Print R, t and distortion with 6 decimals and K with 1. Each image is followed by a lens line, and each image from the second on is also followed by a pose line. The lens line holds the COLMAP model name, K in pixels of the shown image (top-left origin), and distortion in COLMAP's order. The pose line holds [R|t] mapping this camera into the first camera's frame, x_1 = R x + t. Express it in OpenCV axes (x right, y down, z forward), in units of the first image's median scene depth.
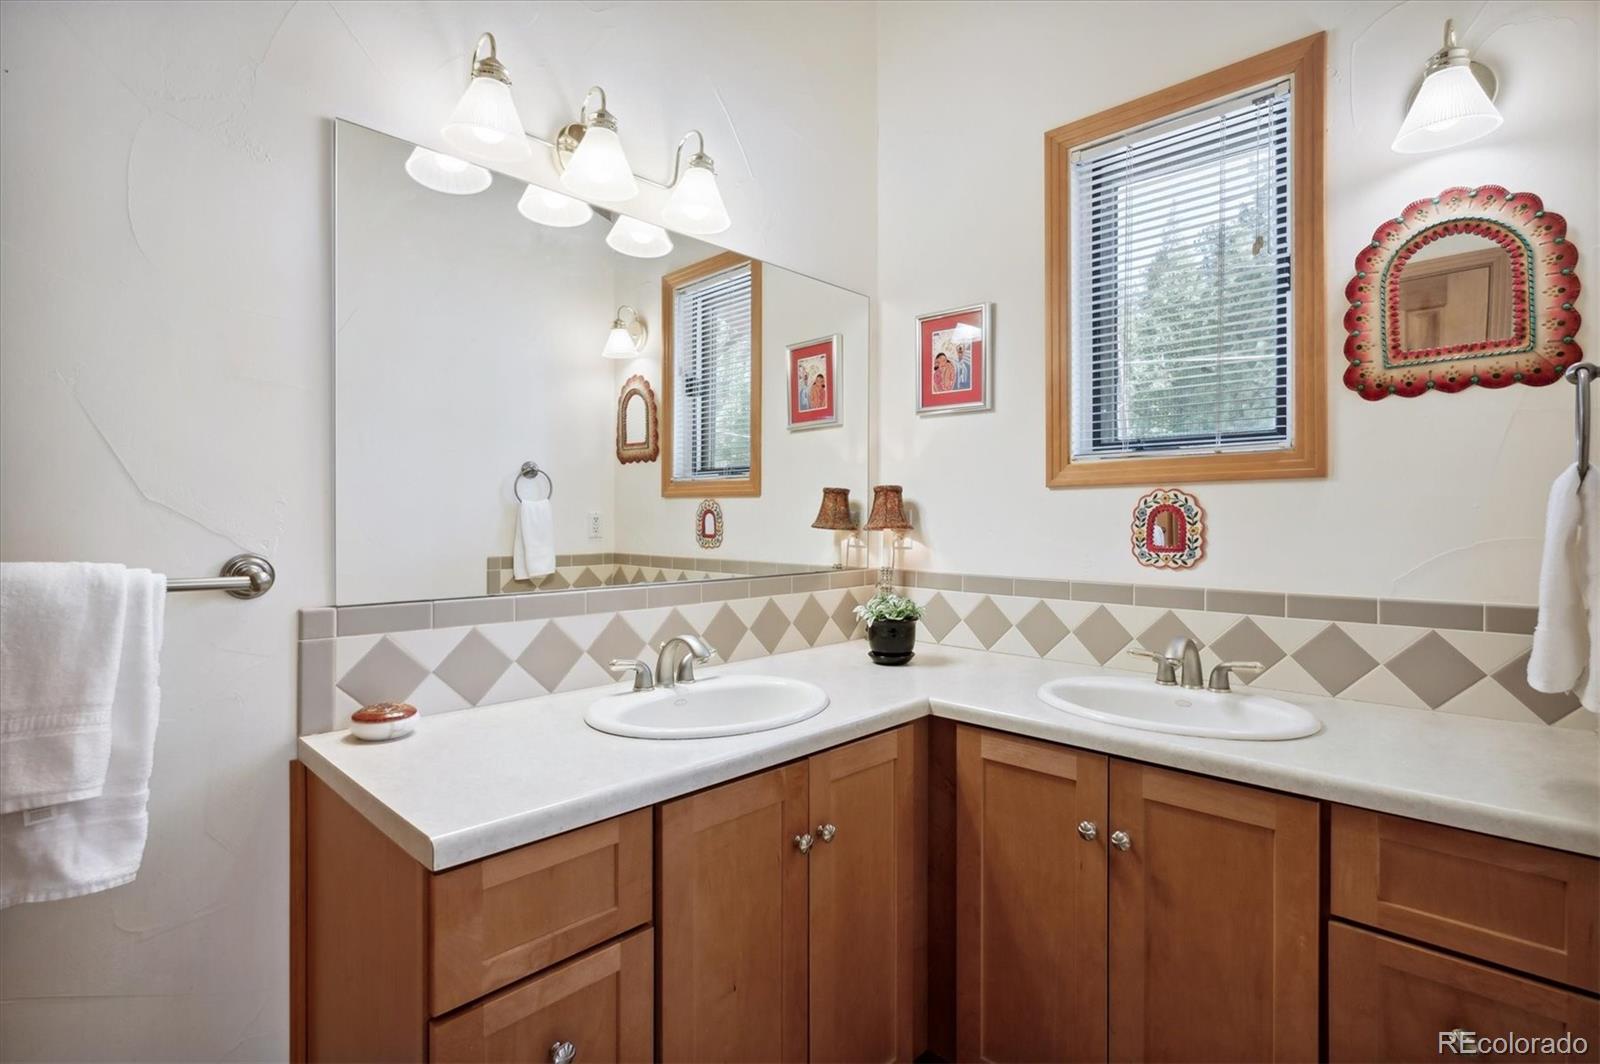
lens RADIAL K [[745.7, 0, 795.3], [0, 745.7, 524.8], [0, 0, 1]] dist [-0.004626, -0.001114]
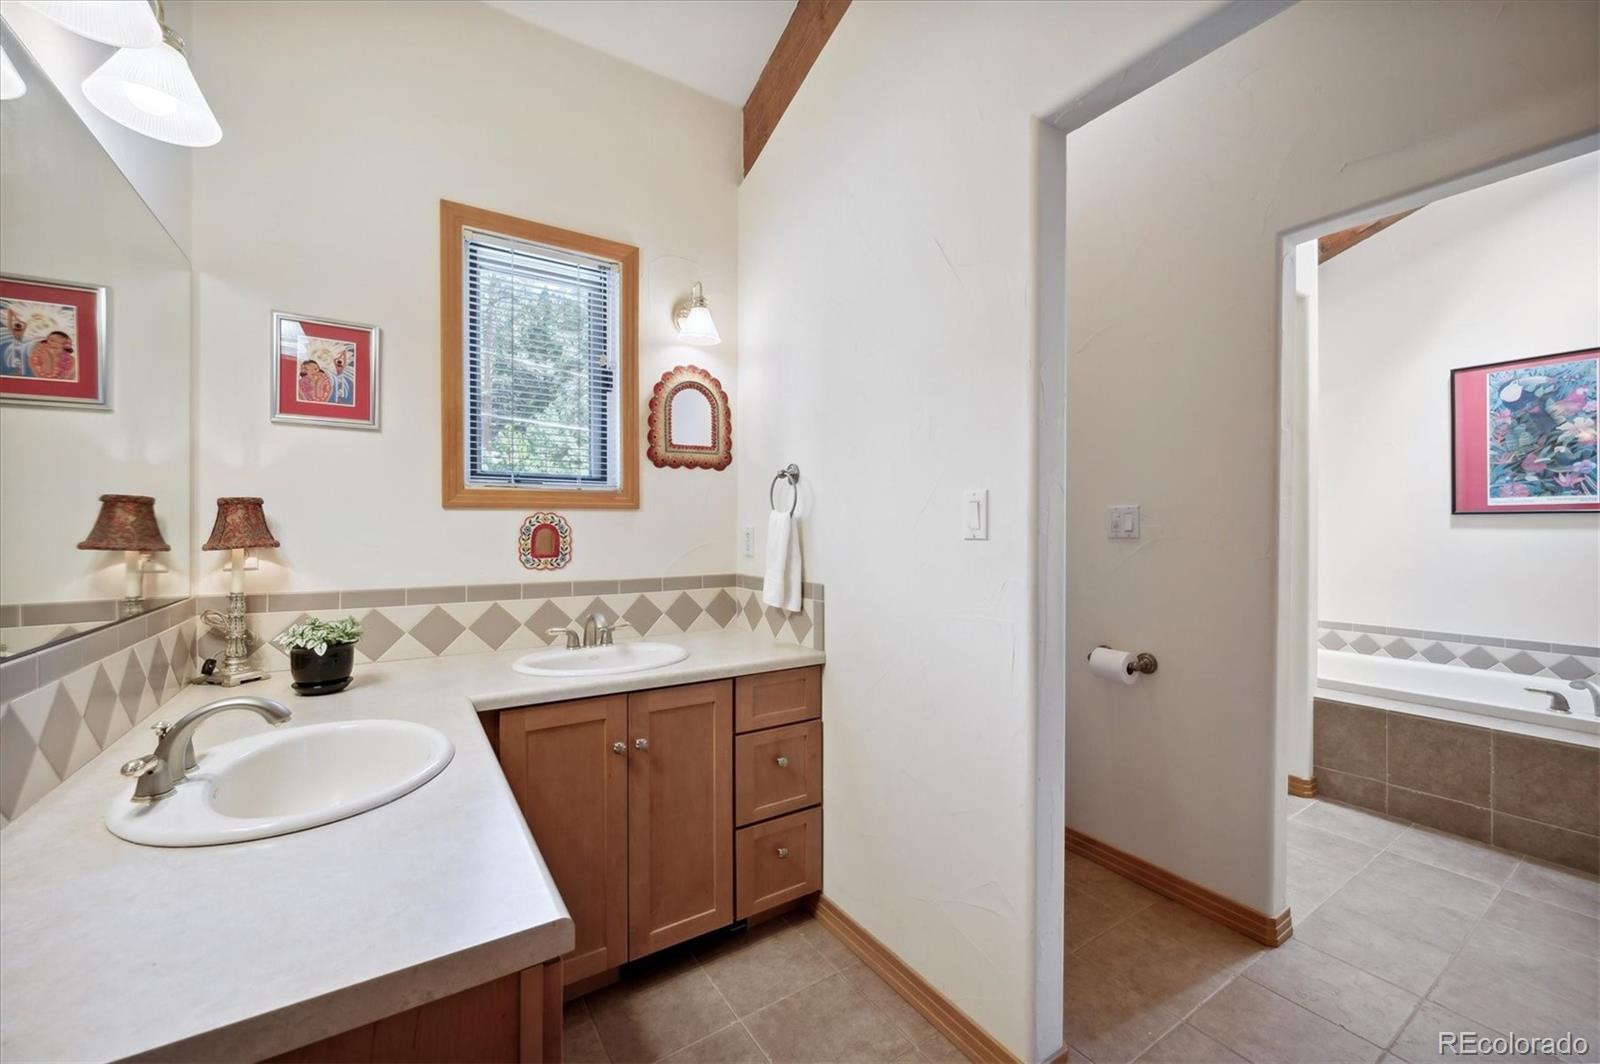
lens RADIAL K [[645.9, 0, 793.9], [0, 645.9, 529.7], [0, 0, 1]] dist [-0.001413, -0.000093]
pose [[0.230264, -0.009277, 0.973084, -0.578739], [0.006207, 0.999948, 0.008065, -0.023232], [-0.973108, 0.004183, 0.230310, 0.274126]]
